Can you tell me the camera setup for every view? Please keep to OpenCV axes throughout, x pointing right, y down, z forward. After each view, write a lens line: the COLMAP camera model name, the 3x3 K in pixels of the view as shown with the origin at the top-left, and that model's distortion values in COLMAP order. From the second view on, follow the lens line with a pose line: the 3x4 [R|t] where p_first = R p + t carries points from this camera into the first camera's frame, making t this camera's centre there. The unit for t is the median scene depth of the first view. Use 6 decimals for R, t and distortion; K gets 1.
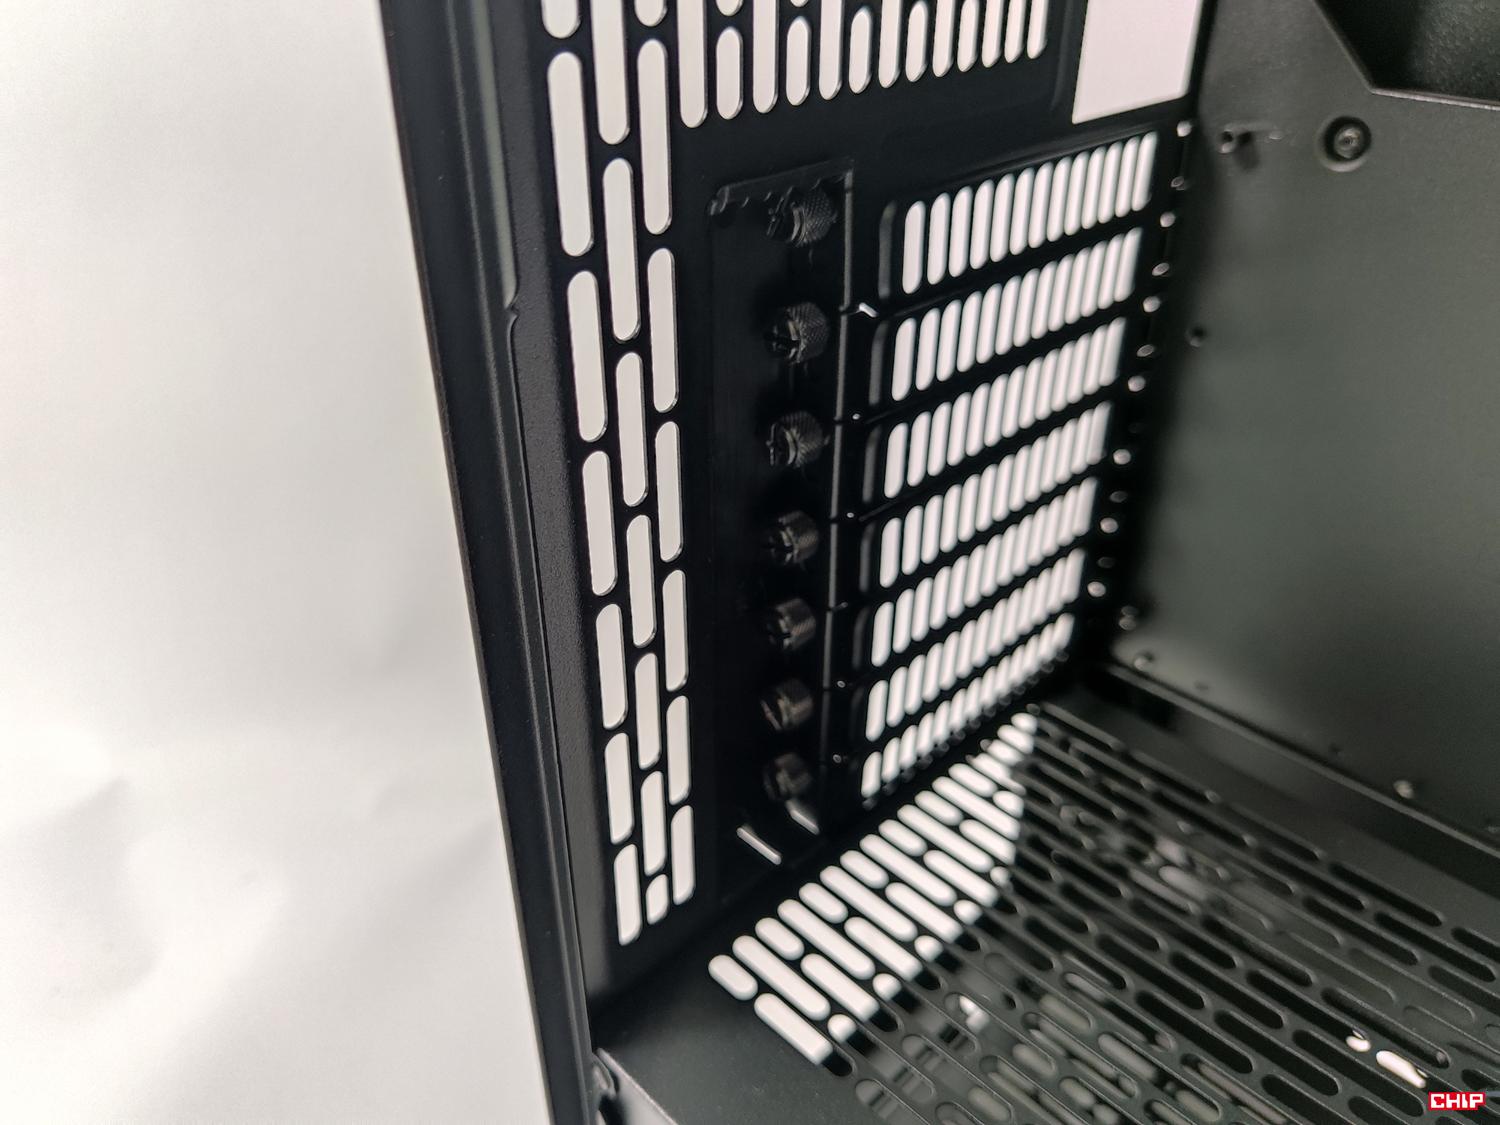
lens RADIAL K [[1106.6, 0, 750.0], [0, 1106.6, 562.5], [0, 0, 1]] dist [-0.020243, -0.007308]
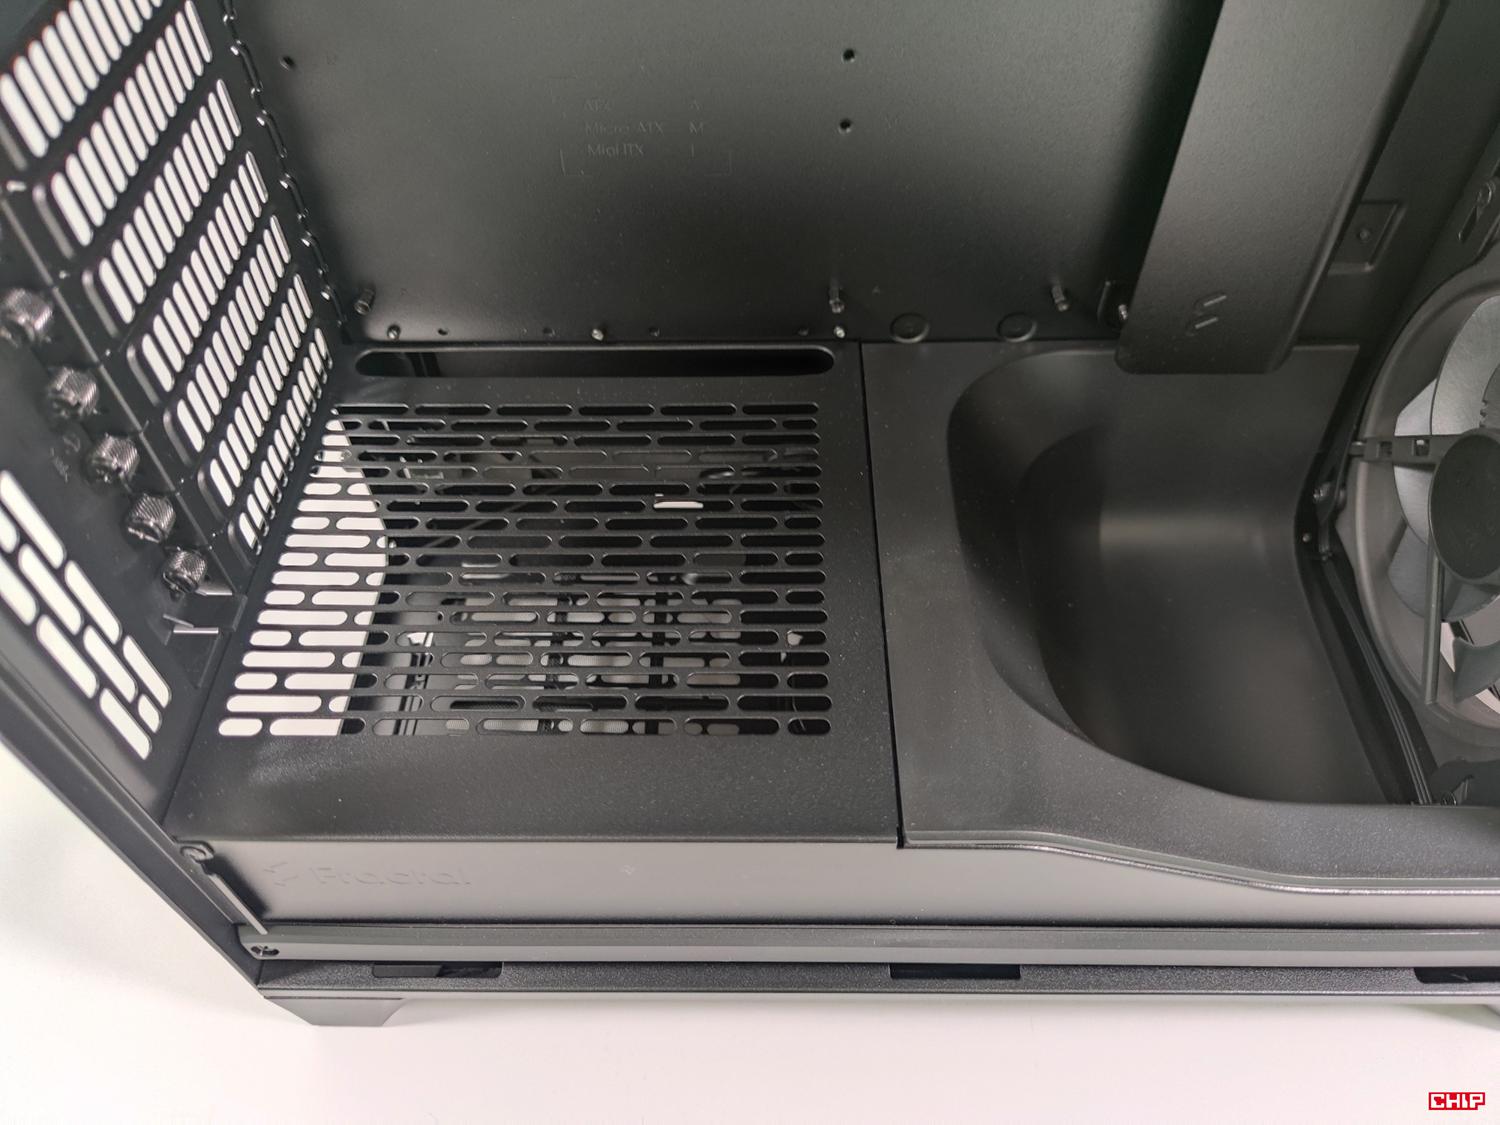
lens RADIAL K [[1075.9, 0, 728.6], [0, 1075.9, 562.2], [0, 0, 1]] dist [0.004371, -0.005486]
pose [[0.712264, -0.550551, 0.435402, -0.047985], [0.380844, 0.824184, 0.419140, -0.073469], [-0.589609, -0.132718, 0.796710, -0.254333]]
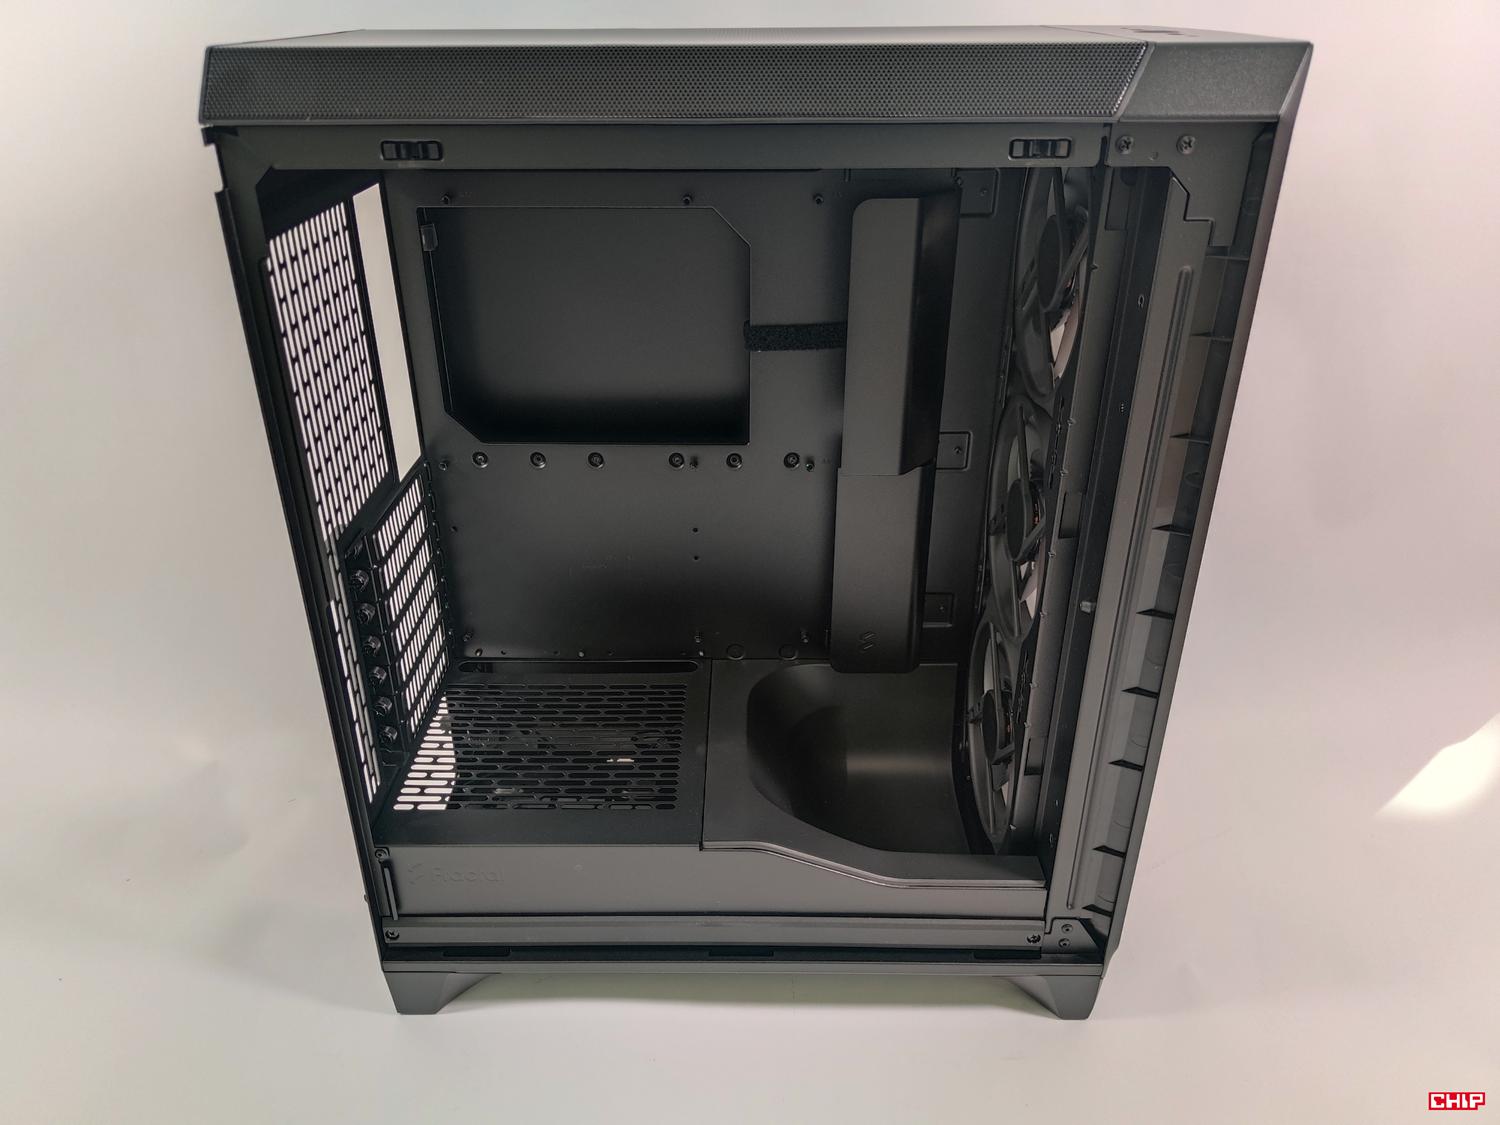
lens RADIAL K [[1106.6, 0, 750.0], [0, 1106.6, 562.5], [0, 0, 1]] dist [-0.020243, -0.007308]
pose [[0.702367, -0.319197, 0.636234, -0.881102], [0.367717, 0.928023, 0.059648, -0.027652], [-0.609479, 0.192059, 0.769187, -1.588813]]
